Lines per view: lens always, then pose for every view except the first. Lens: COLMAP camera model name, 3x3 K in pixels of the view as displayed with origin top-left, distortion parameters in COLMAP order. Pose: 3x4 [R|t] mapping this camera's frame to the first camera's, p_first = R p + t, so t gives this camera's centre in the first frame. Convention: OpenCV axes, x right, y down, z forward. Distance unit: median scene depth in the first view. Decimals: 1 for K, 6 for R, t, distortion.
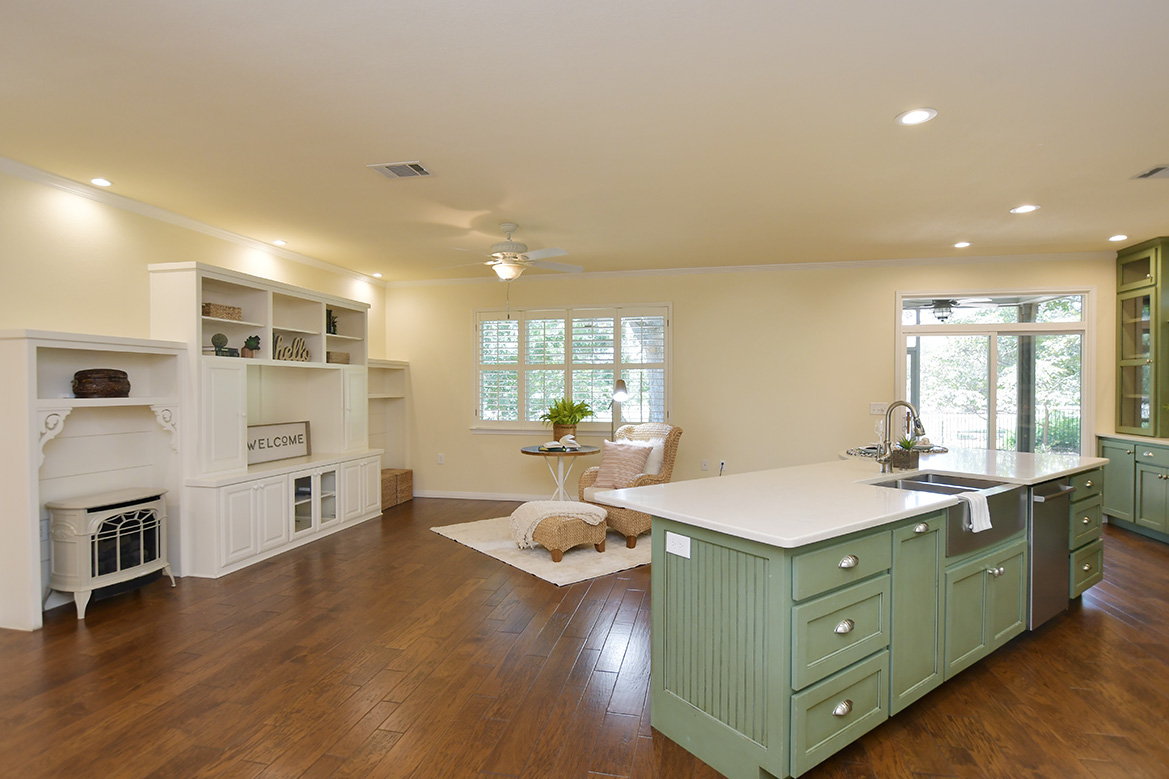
lens RADIAL K [[594.8, 0, 578.1], [0, 594.8, 391.7], [0, 0, 1]] dist [-0.020374, 0.000292]
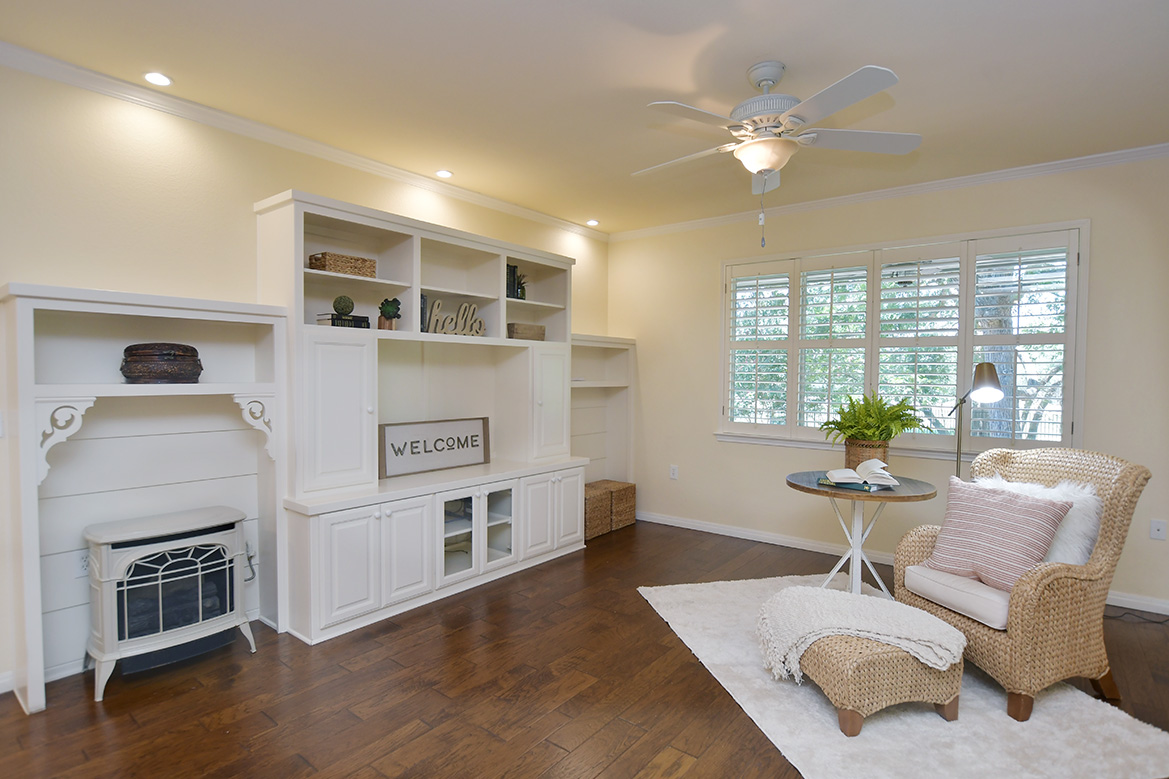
lens RADIAL K [[594.8, 0, 578.1], [0, 594.8, 391.7], [0, 0, 1]] dist [-0.020374, 0.000292]
pose [[0.898149, 0.023406, -0.439067, -0.026745], [-0.013426, 0.999576, 0.025822, -0.003484], [0.439486, -0.017297, 0.898083, 0.414943]]
